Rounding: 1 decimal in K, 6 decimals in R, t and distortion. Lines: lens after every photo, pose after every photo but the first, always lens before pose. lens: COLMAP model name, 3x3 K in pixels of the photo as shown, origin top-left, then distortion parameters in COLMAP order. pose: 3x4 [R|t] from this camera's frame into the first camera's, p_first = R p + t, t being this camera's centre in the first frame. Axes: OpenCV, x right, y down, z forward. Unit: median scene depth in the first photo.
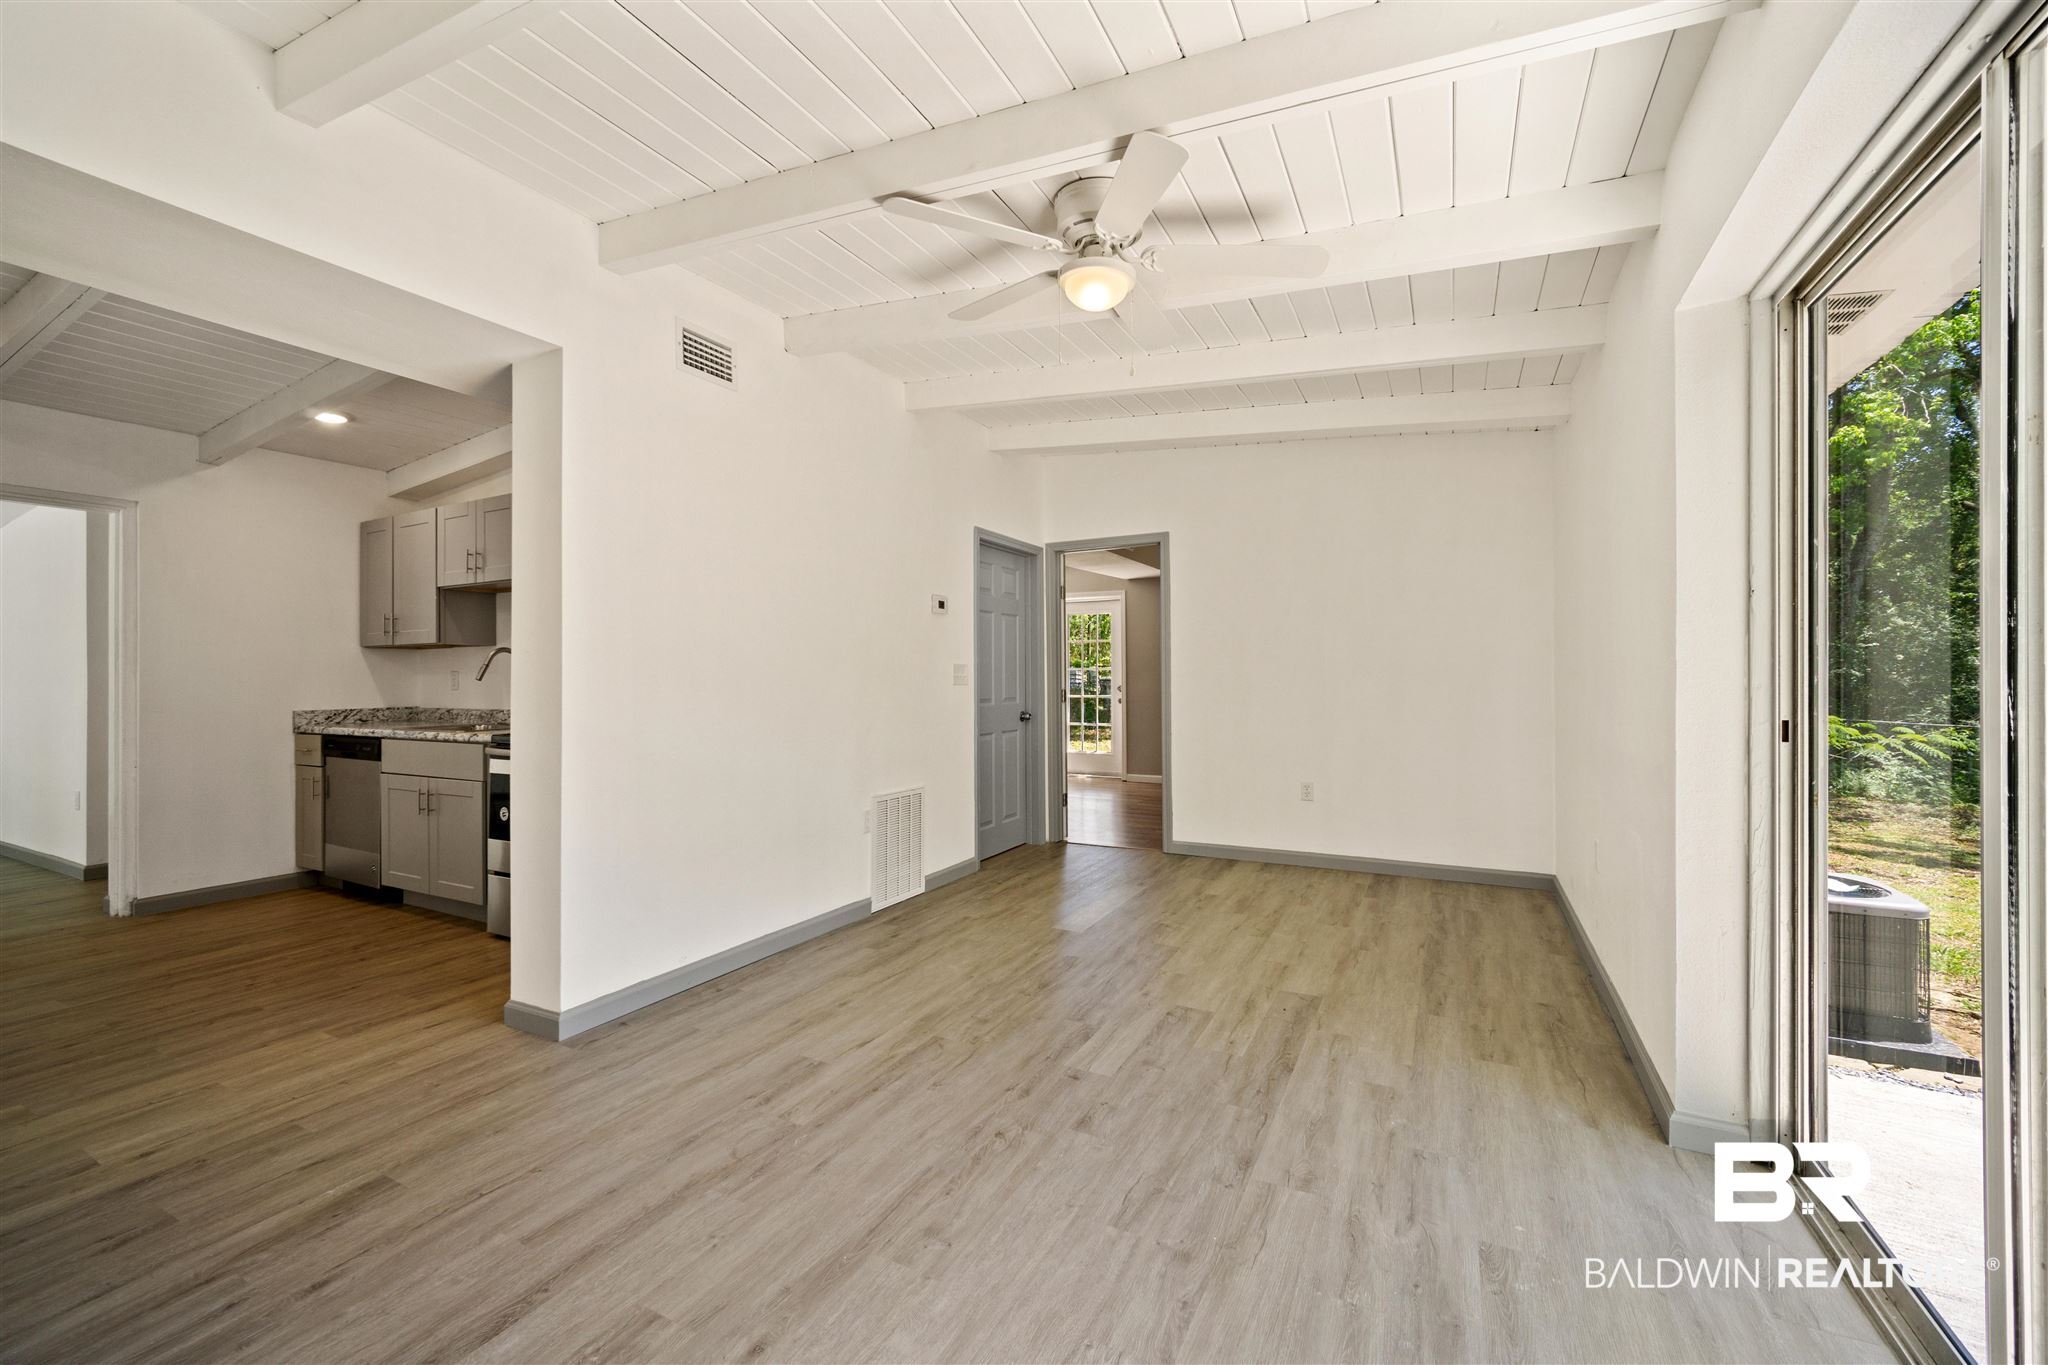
lens RADIAL K [[833.3, 0, 1015.8], [0, 833.3, 671.9], [0, 0, 1]] dist [-0.002056, -0.000069]
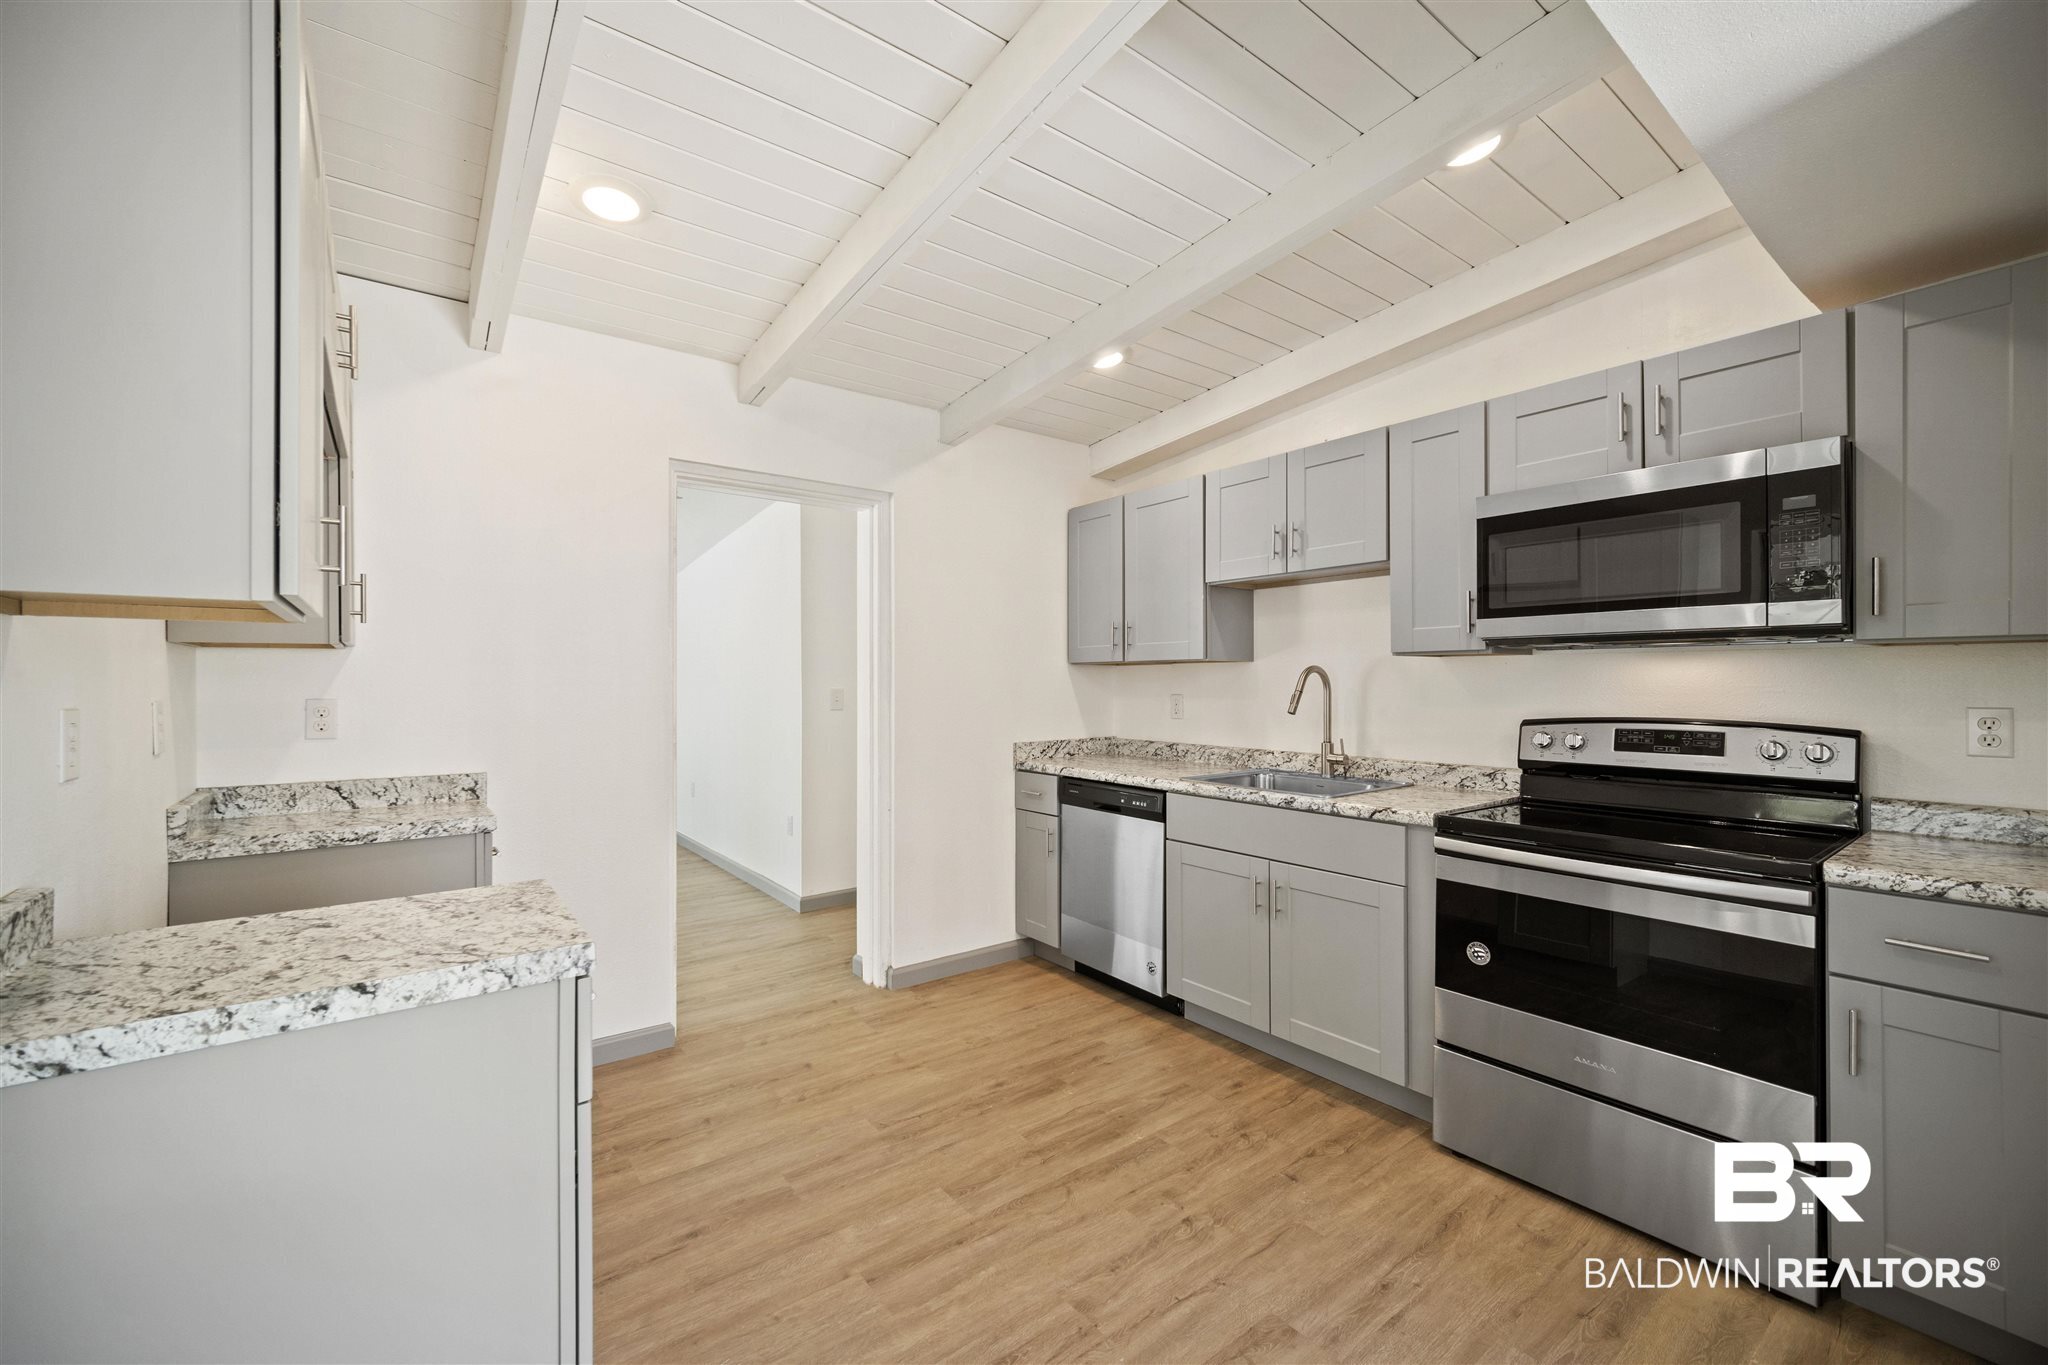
lens RADIAL K [[833.3, 0, 1019.9], [0, 833.3, 679.2], [0, 0, 1]] dist [-0.002056, -0.000069]
pose [[0.907470, 0.004322, -0.420095, -0.717072], [-0.003240, 0.999989, 0.003289, -0.025314], [0.420105, -0.001623, 0.907474, 0.357937]]
